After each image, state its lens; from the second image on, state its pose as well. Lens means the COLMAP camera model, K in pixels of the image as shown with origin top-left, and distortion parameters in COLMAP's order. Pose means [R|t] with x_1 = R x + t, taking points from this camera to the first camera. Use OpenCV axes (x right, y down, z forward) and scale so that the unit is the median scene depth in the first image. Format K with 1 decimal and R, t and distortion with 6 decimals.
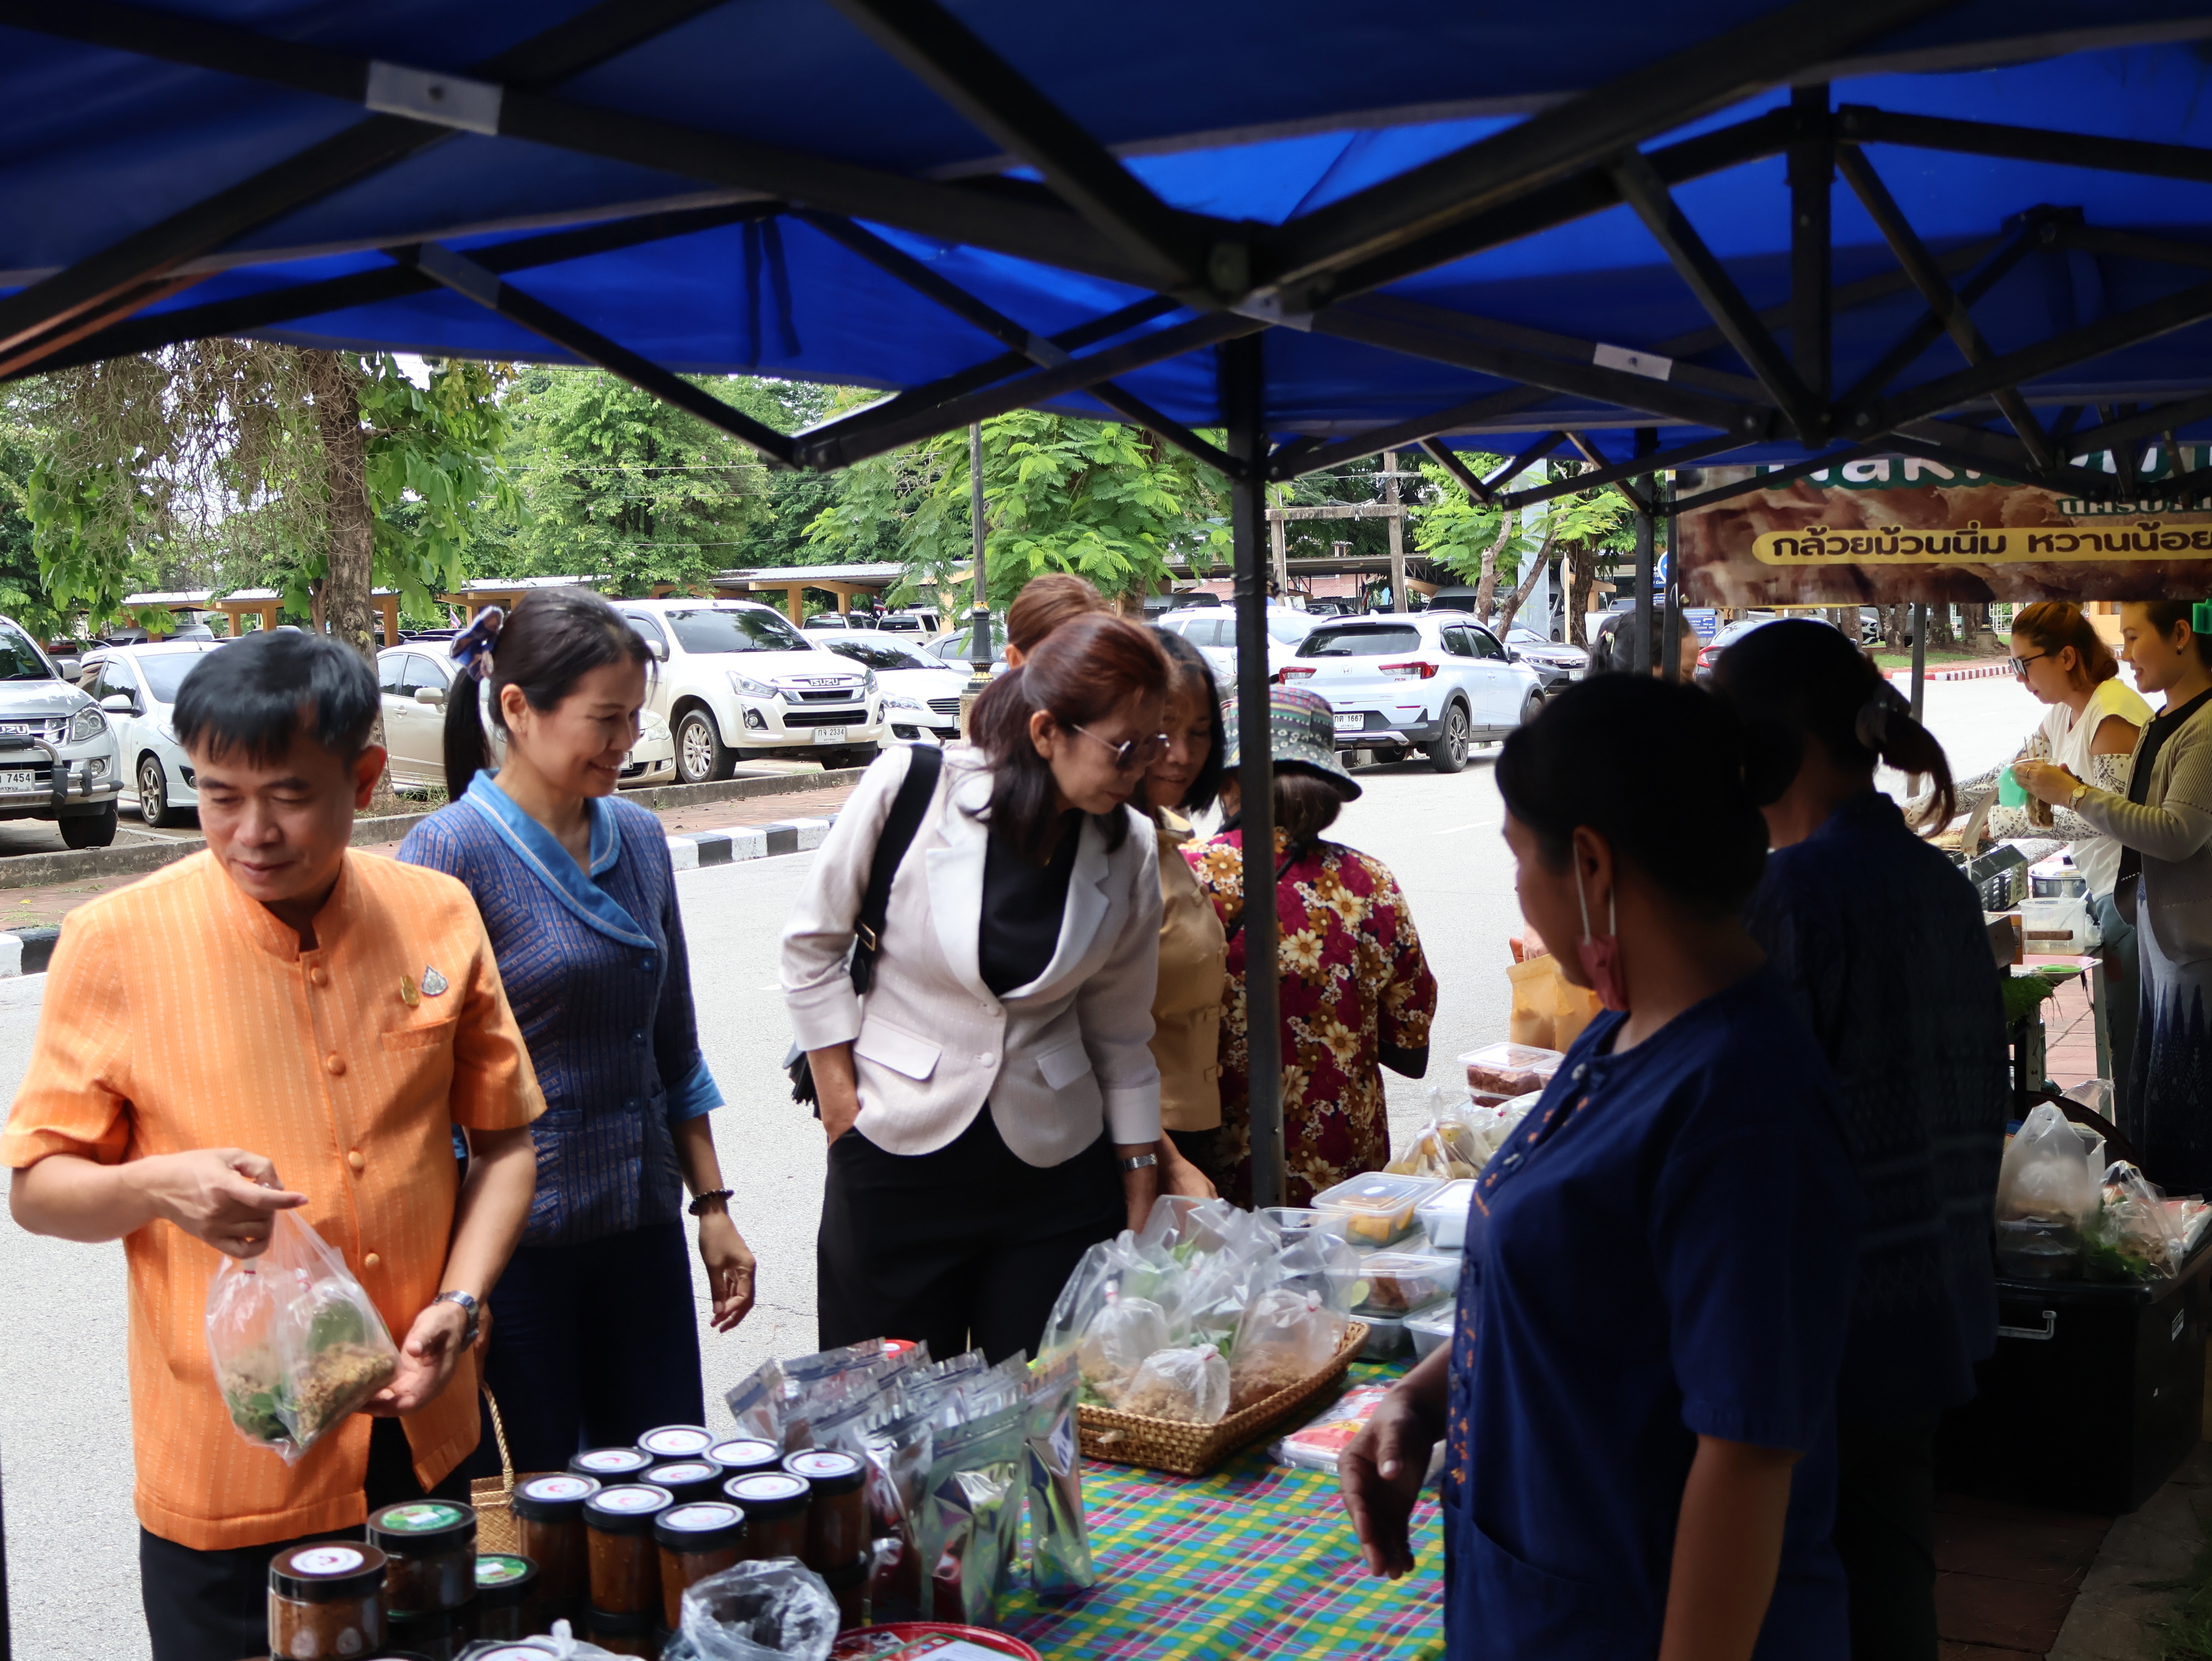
lens RADIAL K [[2703.2, 0, 1106.8], [0, 2703.2, 852.1], [0, 0, 1]] dist [-0.014143, 0.000000]
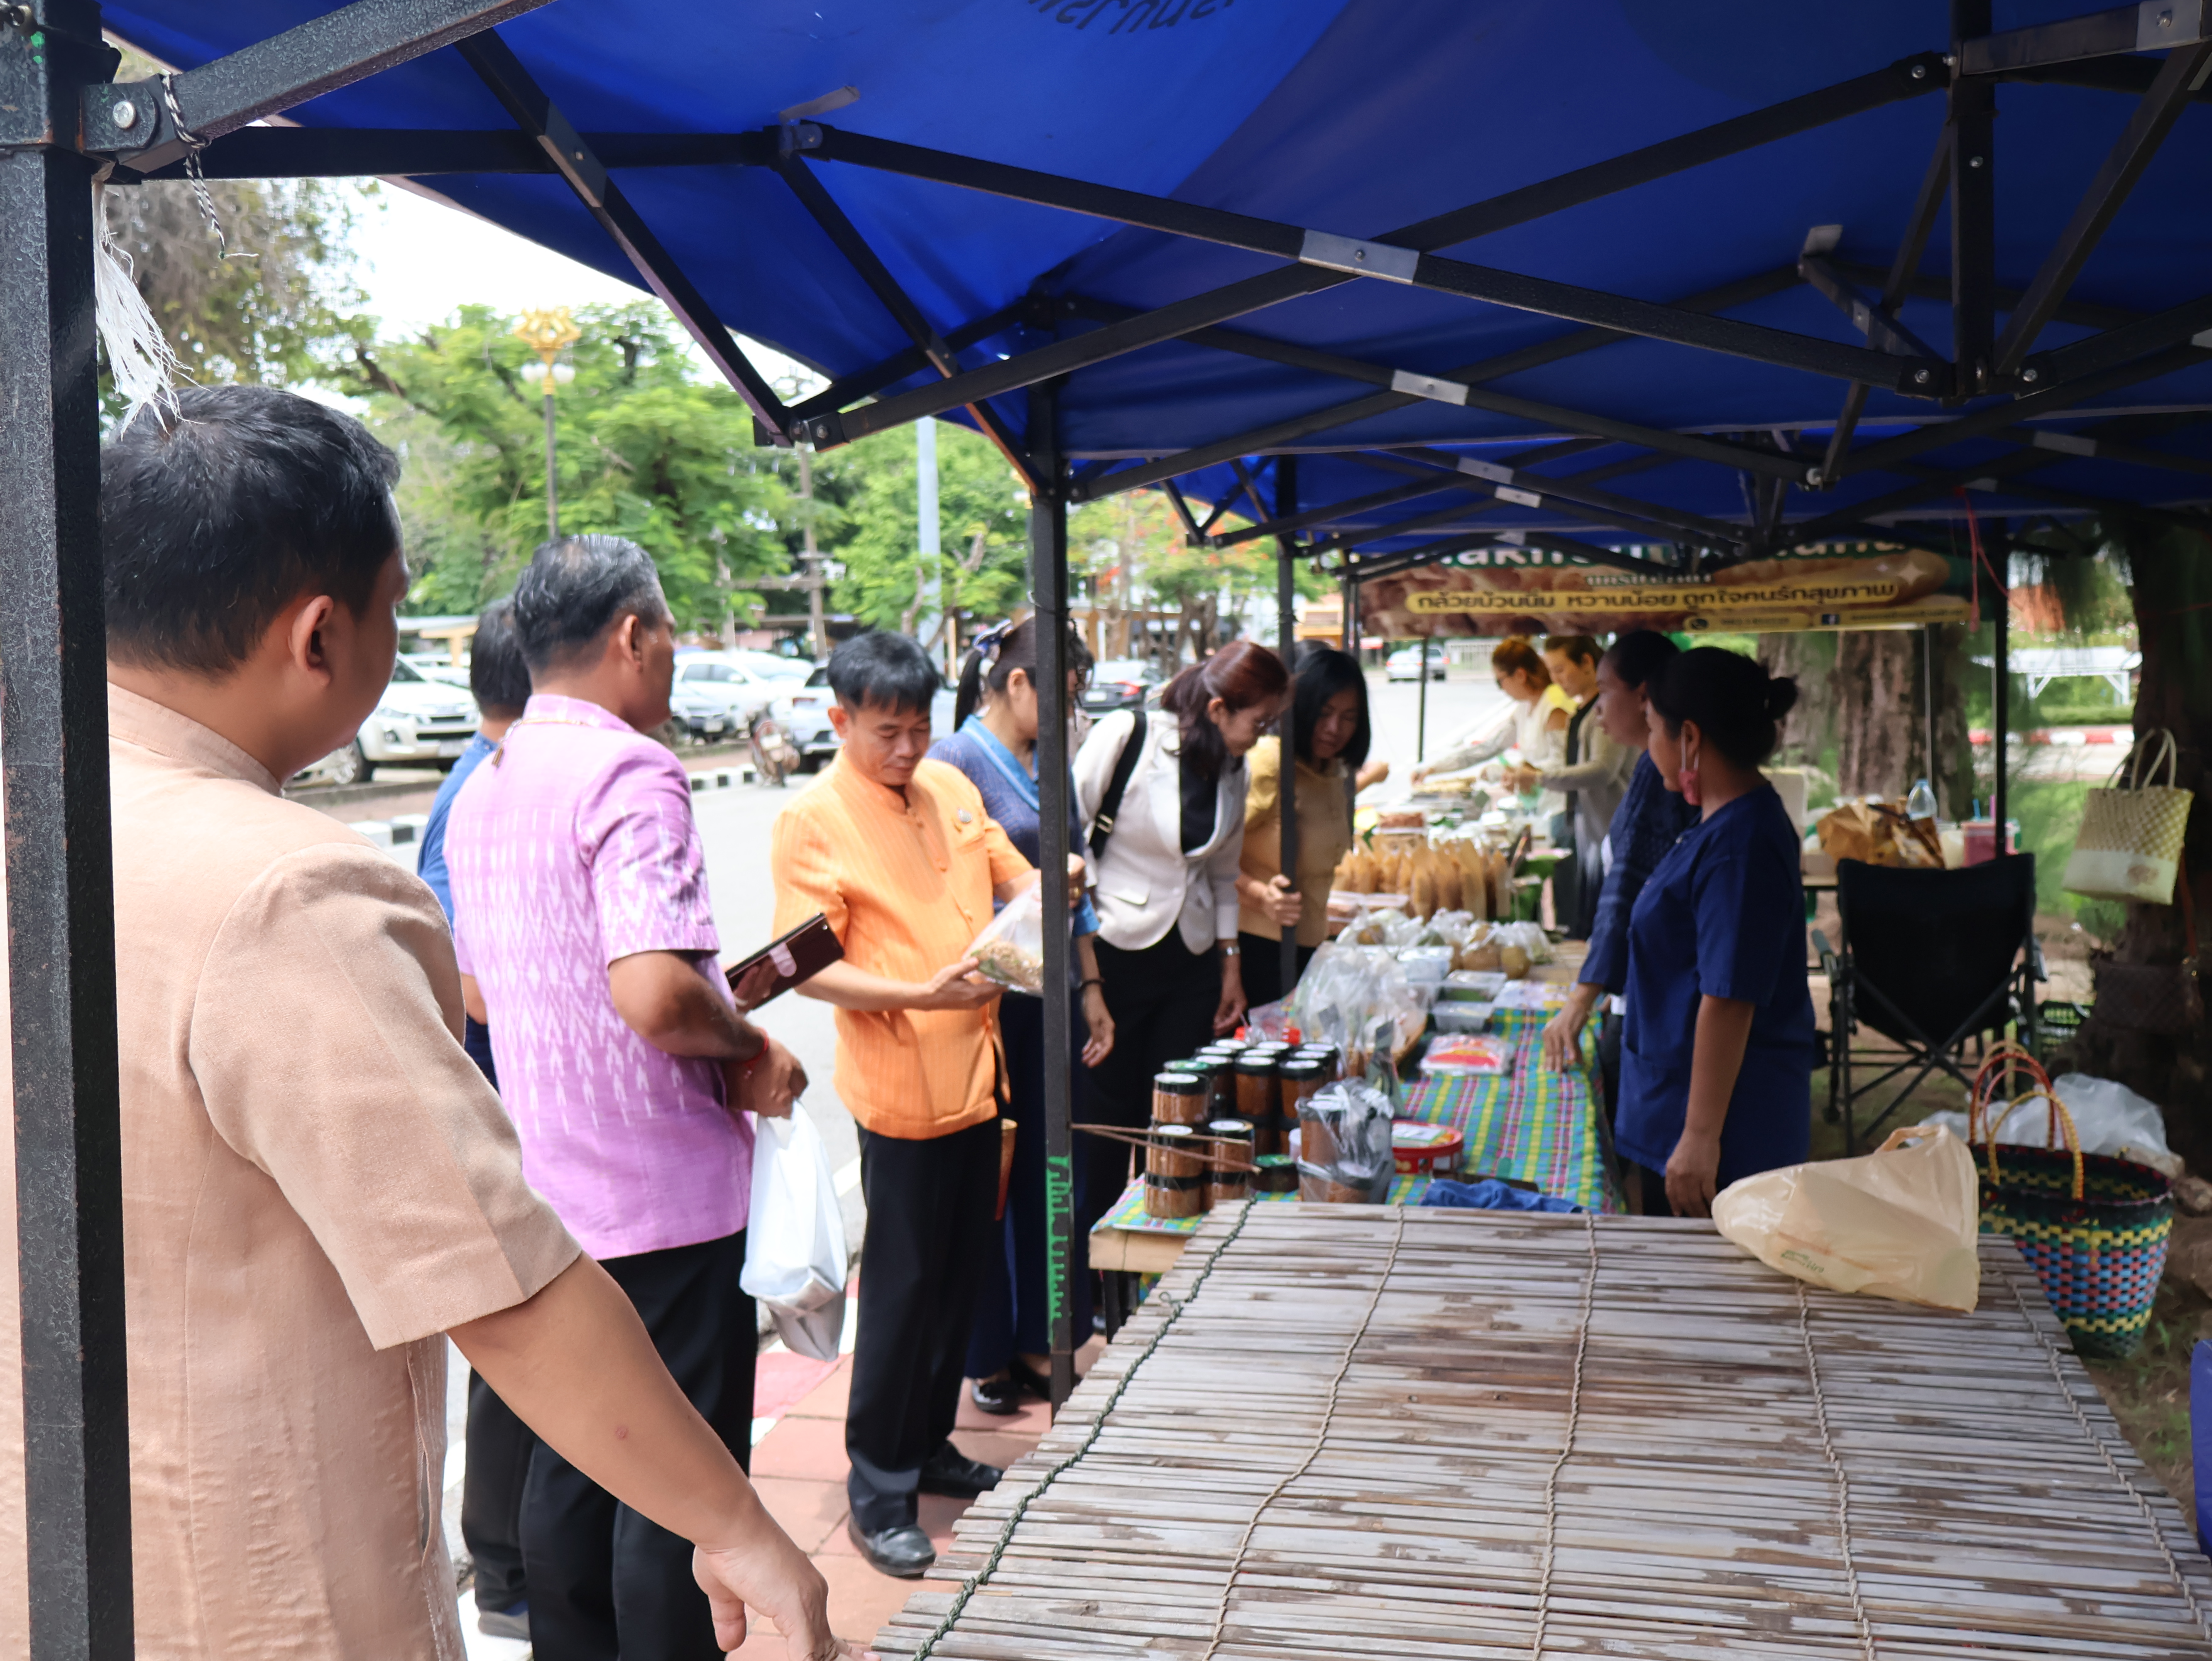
lens RADIAL K [[2056.0, 0, 1120.1], [0, 2056.0, 837.1], [0, 0, 1]] dist [-0.001282, 0.000000]
pose [[0.962991, -0.021627, 0.268664, -0.279069], [0.022447, 0.999748, 0.000019, 0.028781], [-0.268597, 0.006013, 0.963234, -0.179551]]
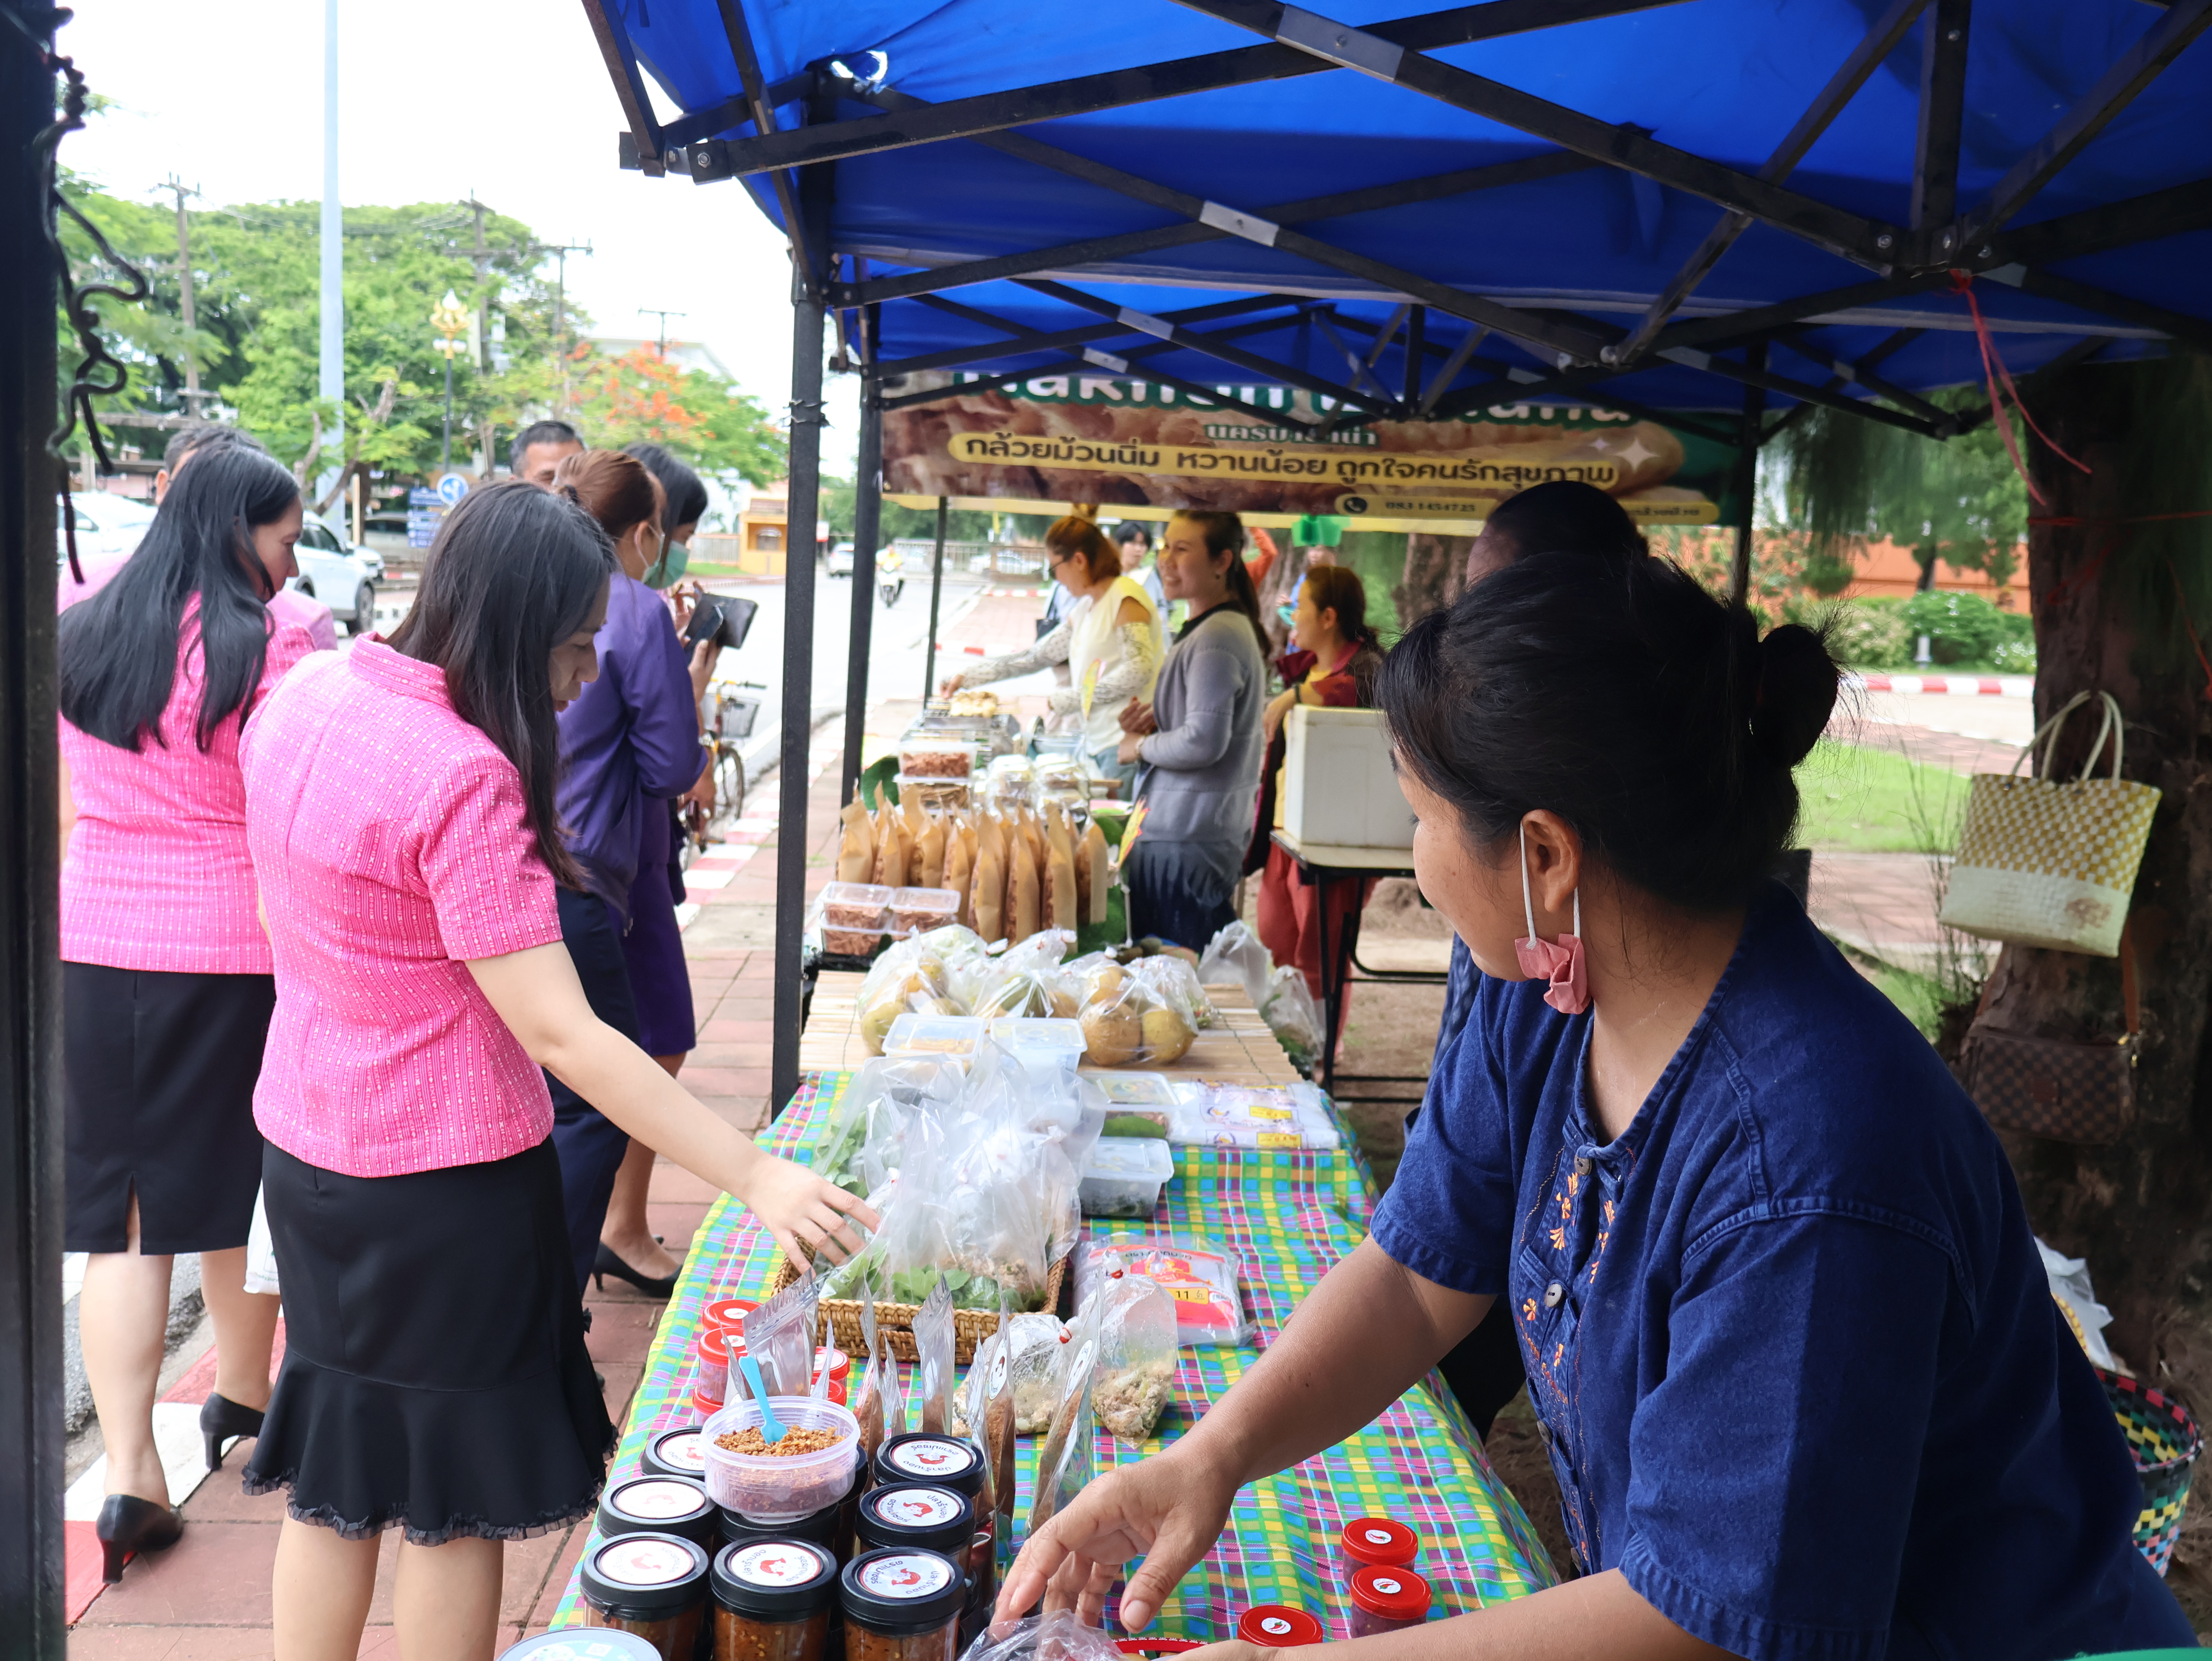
lens RADIAL K [[2056.0, 0, 1093.3], [0, 2056.0, 844.7], [0, 0, 1]] dist [-0.001282, 0.000000]
pose [[0.861923, -0.010522, 0.506930, -0.154812], [-0.019788, 0.998325, 0.054368, 0.008453], [-0.506653, -0.056892, 0.860271, 0.208289]]
